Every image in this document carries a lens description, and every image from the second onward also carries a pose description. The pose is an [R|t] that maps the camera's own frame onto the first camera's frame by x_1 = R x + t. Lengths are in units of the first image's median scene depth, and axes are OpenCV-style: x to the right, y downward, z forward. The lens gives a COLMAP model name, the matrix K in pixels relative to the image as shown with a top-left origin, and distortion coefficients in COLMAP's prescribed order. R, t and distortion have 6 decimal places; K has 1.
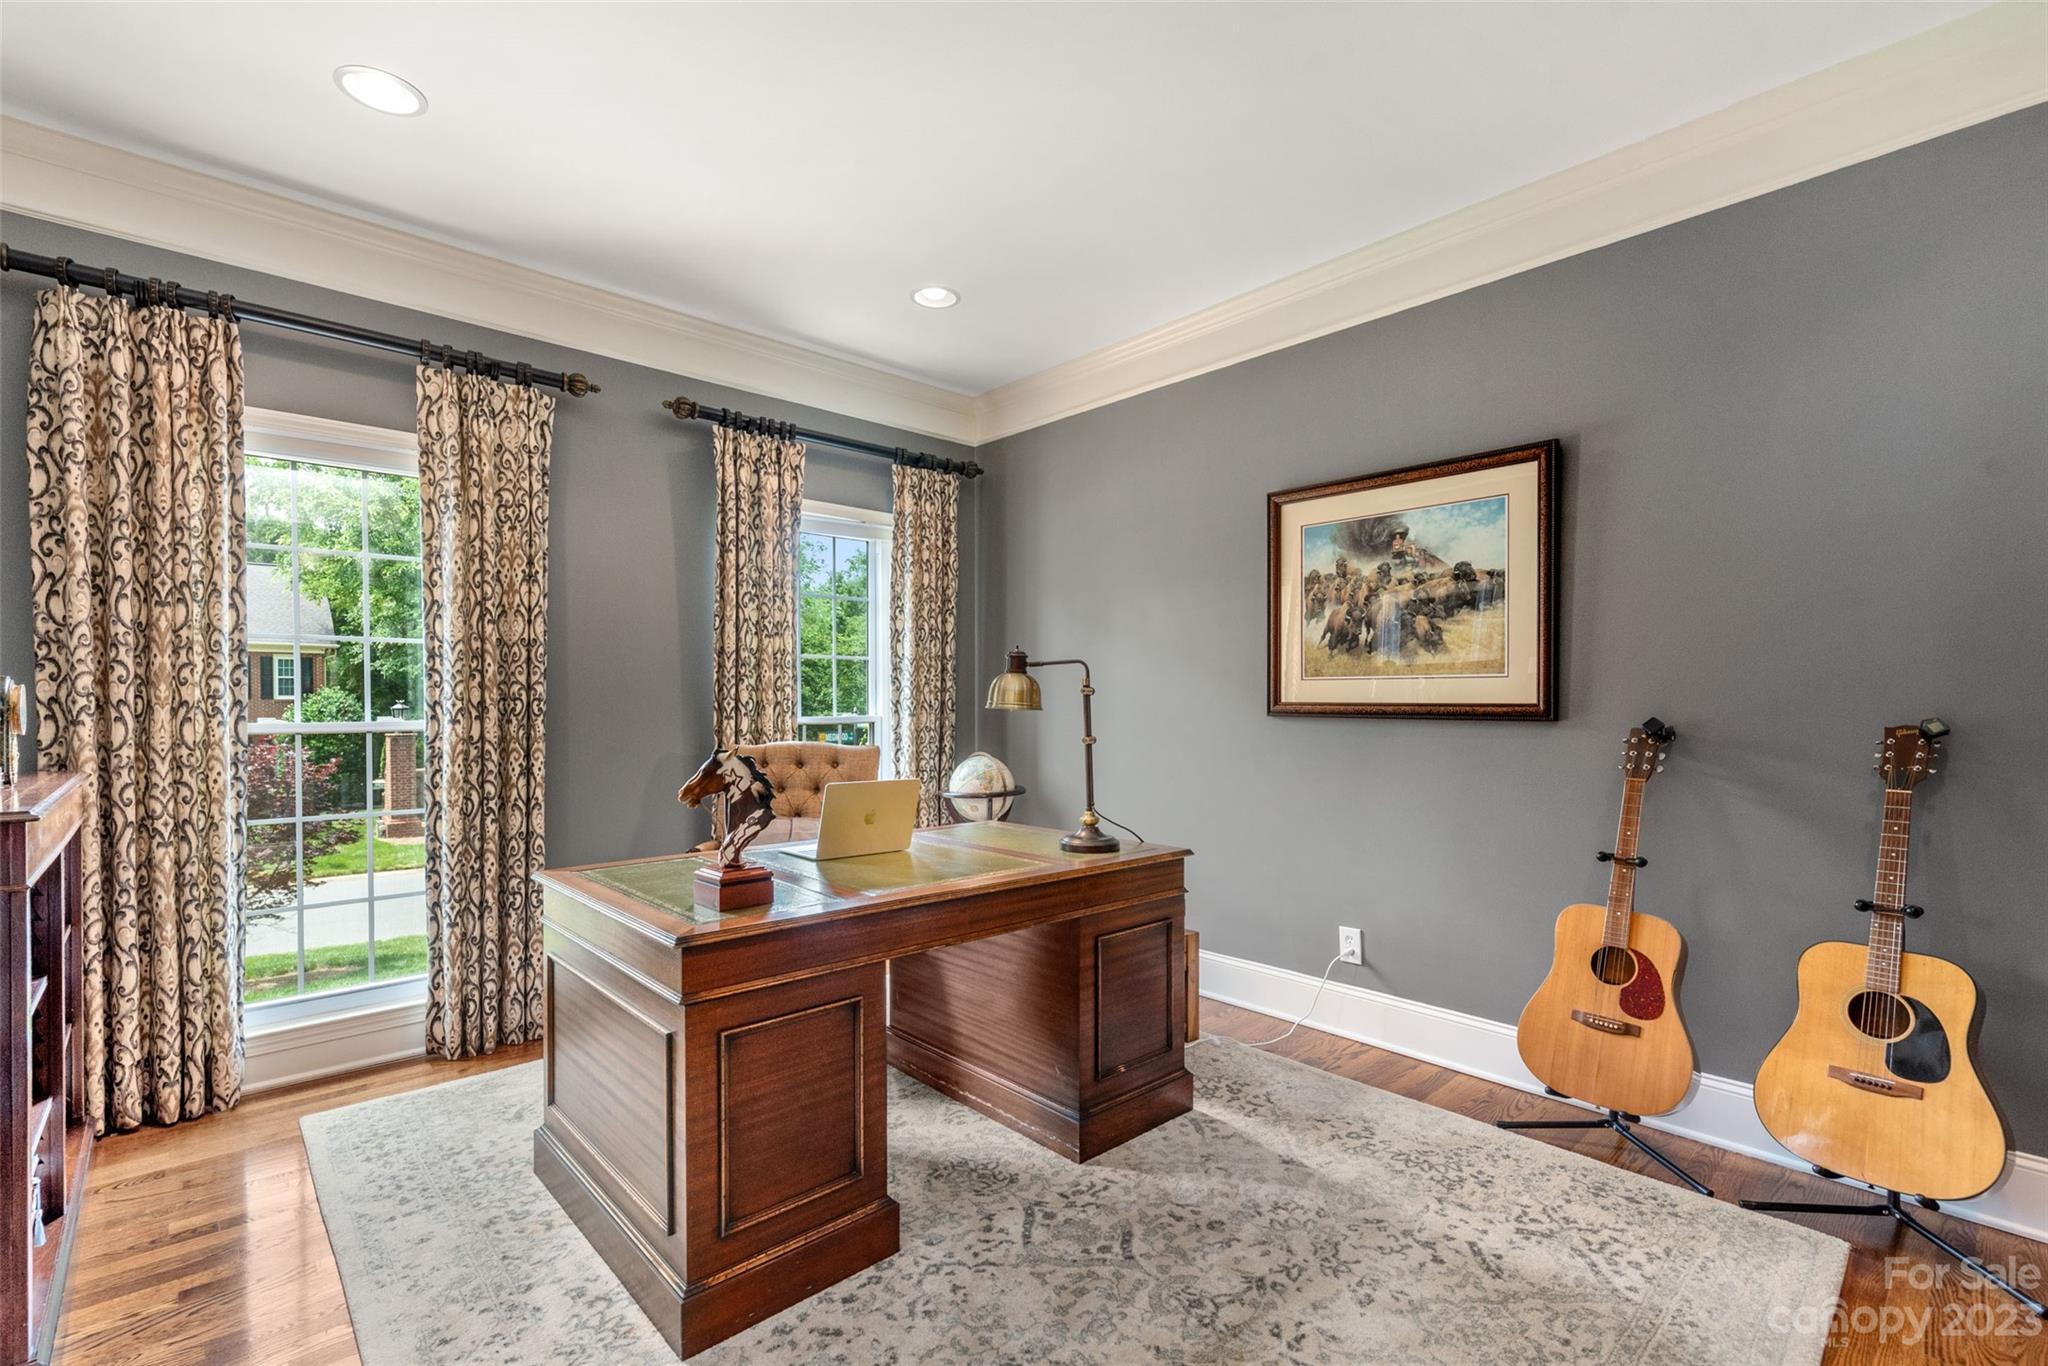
lens RADIAL K [[912.4, 0, 1015.3], [0, 912.4, 714.3], [0, 0, 1]] dist [-0.000350, 0.000137]
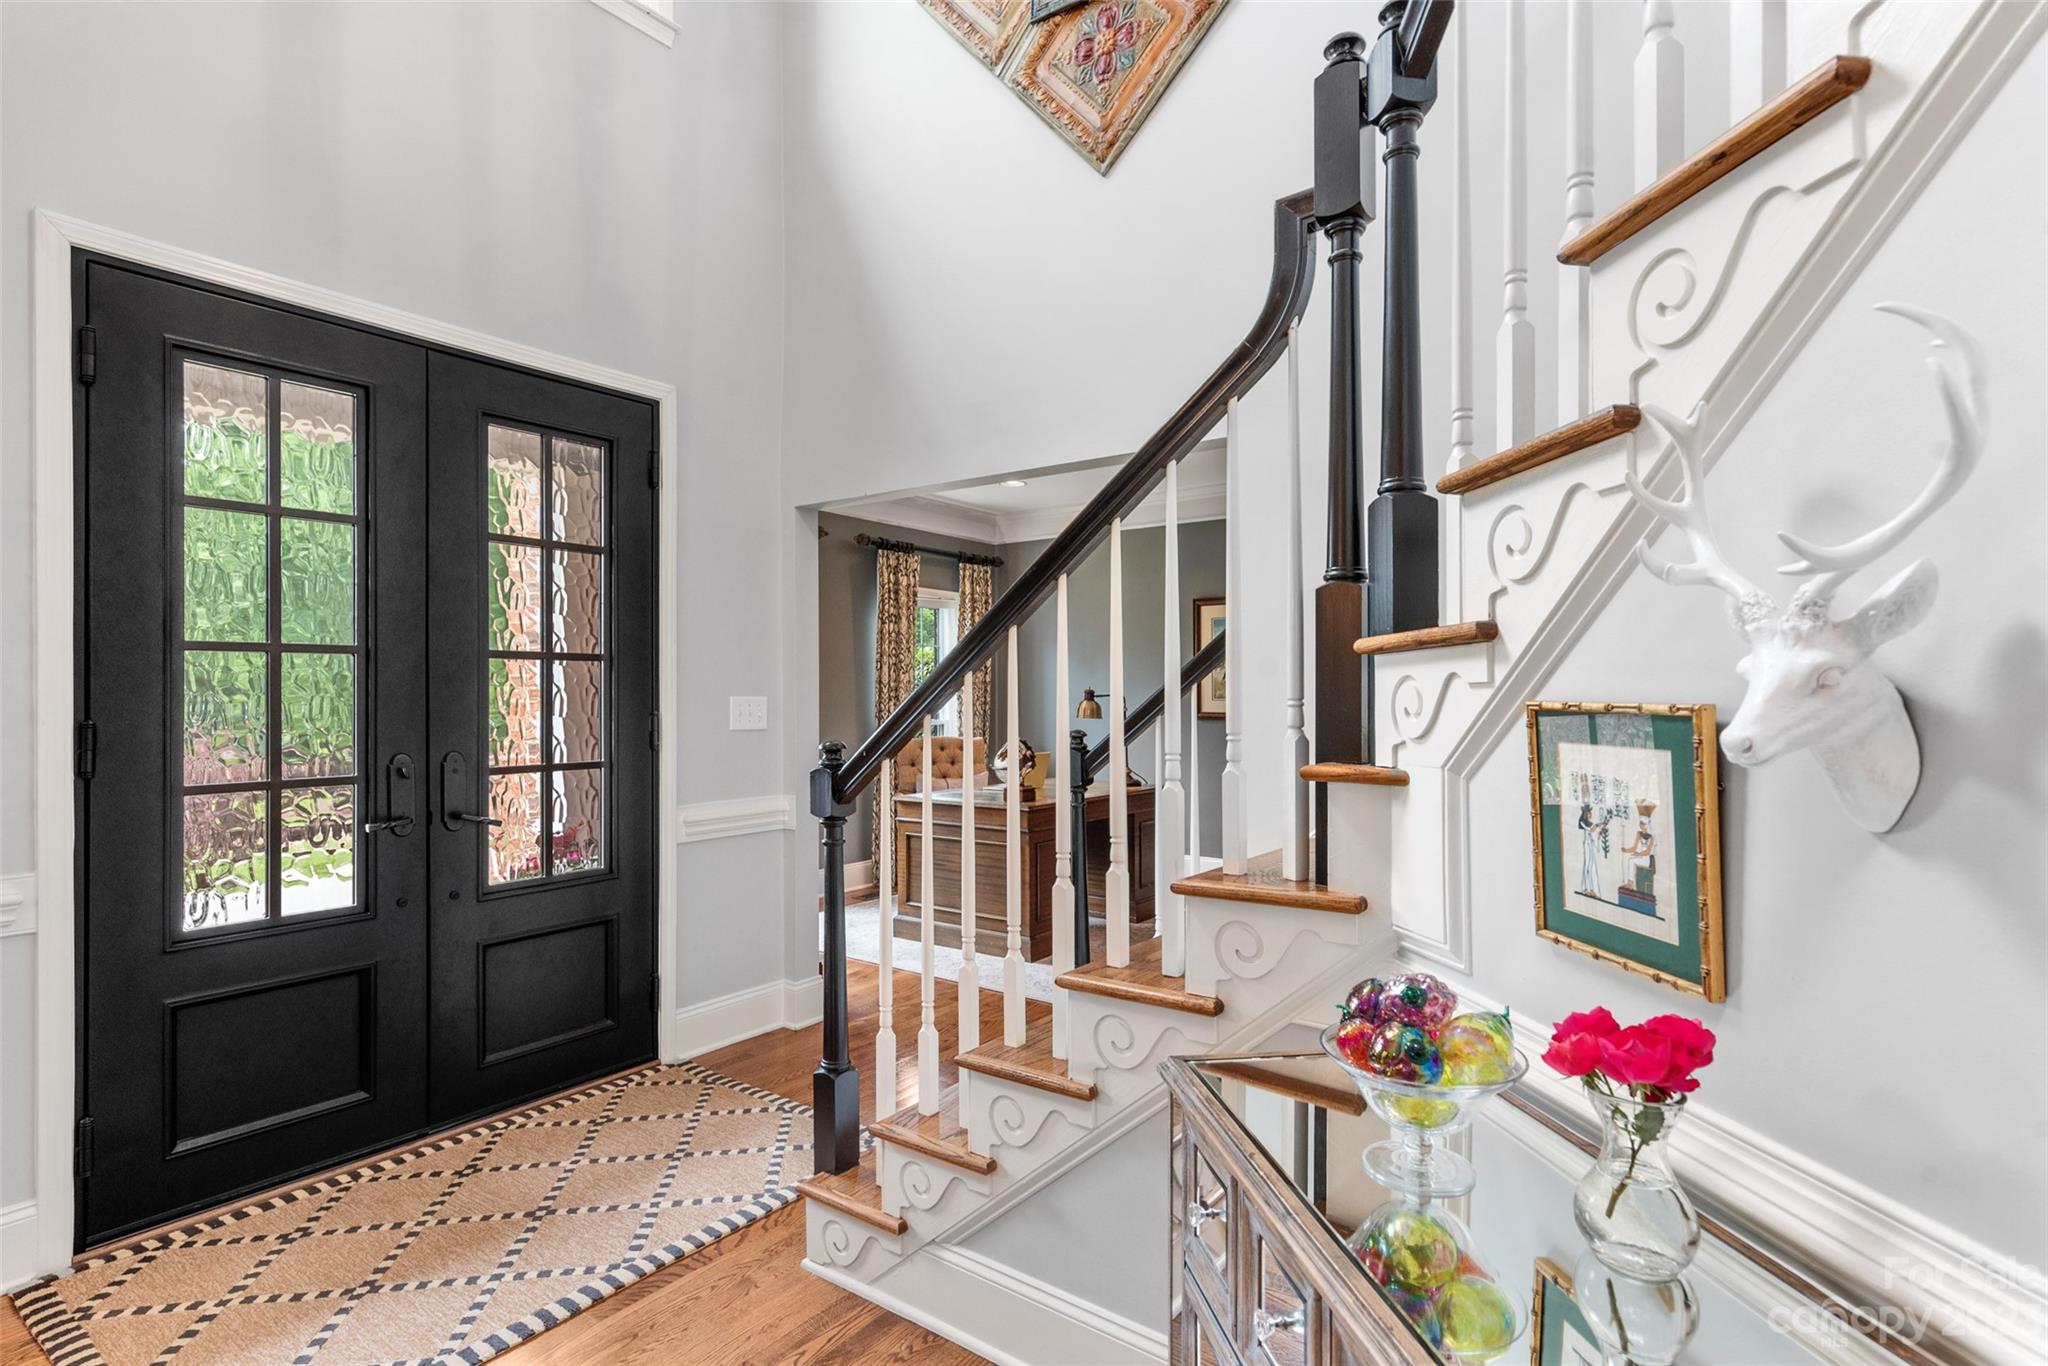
lens RADIAL K [[986.7, 0, 1024.9], [0, 986.7, 699.0], [0, 0, 1]] dist [-0.001645, 0.000269]
pose [[0.981029, -0.004700, 0.193805, -0.511125], [0.006670, 0.999933, -0.009513, -0.025350], [-0.193747, 0.010626, 0.980994, -1.018026]]
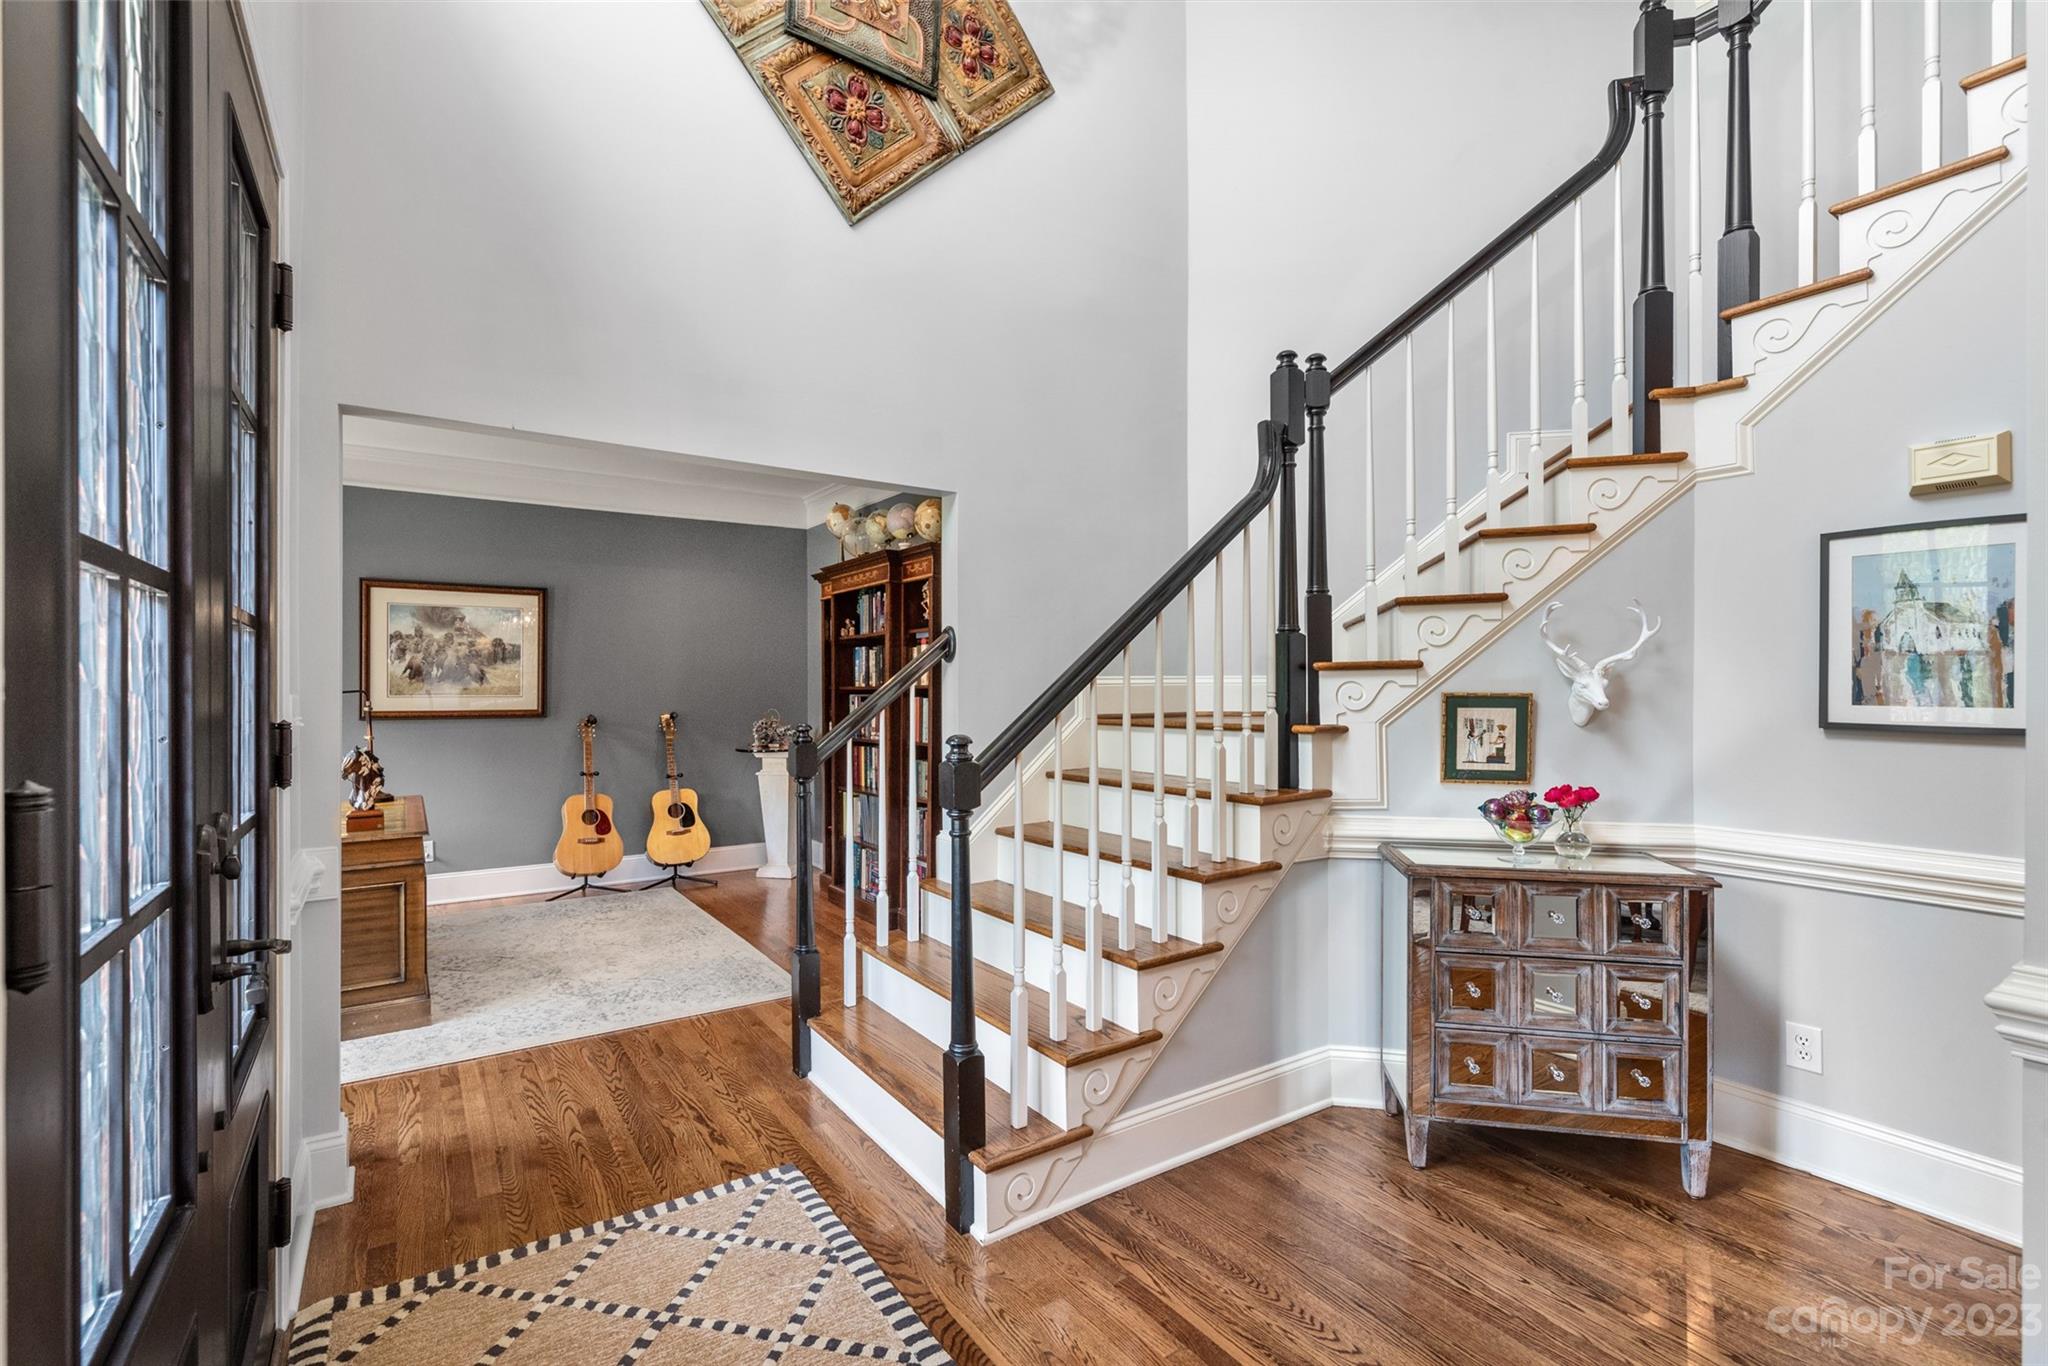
lens RADIAL K [[918.2, 0, 1010.5], [0, 918.2, 689.6], [0, 0, 1]] dist [-0.000530, -0.000184]
pose [[0.153579, -0.003360, 0.988131, -1.244415], [0.016133, 0.999869, 0.000893, -0.038197], [-0.988005, 0.015804, 0.153613, -0.379676]]
